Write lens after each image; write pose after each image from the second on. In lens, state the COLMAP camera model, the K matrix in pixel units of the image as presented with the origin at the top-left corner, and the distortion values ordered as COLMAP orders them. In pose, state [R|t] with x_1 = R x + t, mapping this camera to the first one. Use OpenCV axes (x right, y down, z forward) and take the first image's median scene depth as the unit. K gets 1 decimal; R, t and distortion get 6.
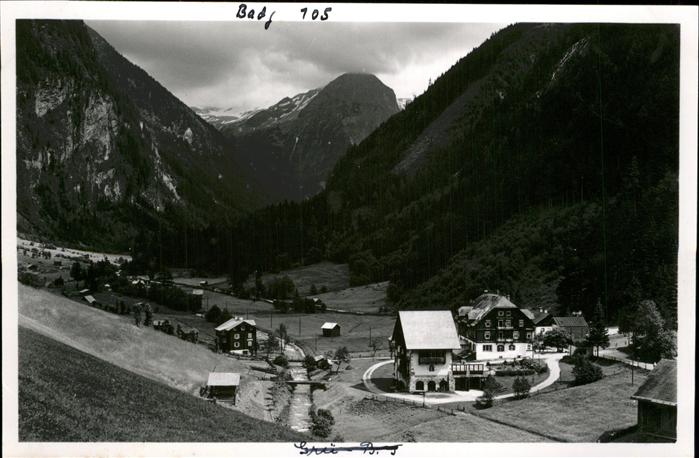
lens RADIAL K [[890.2, 0, 349.5], [0, 890.2, 229.0], [0, 0, 1]] dist [0.021099, 0.008865]
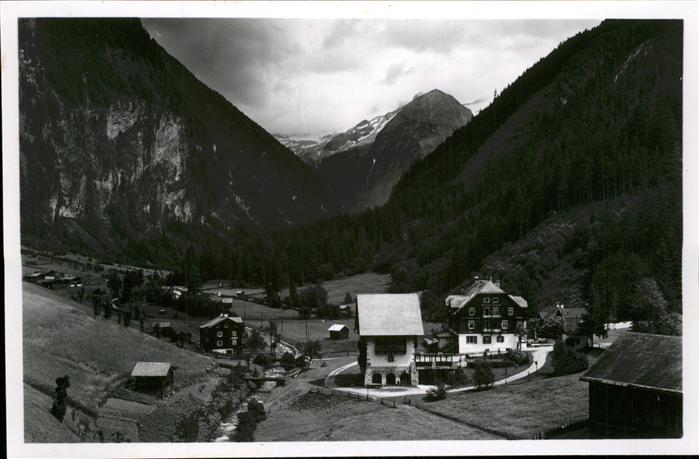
lens RADIAL K [[890.2, 0, 349.5], [0, 890.2, 229.5], [0, 0, 1]] dist [0.021099, 0.008865]
pose [[0.995932, -0.010782, -0.089458, 0.089070], [0.008562, 0.999647, -0.025168, 0.036034], [0.089698, 0.024300, 0.995673, 0.091555]]
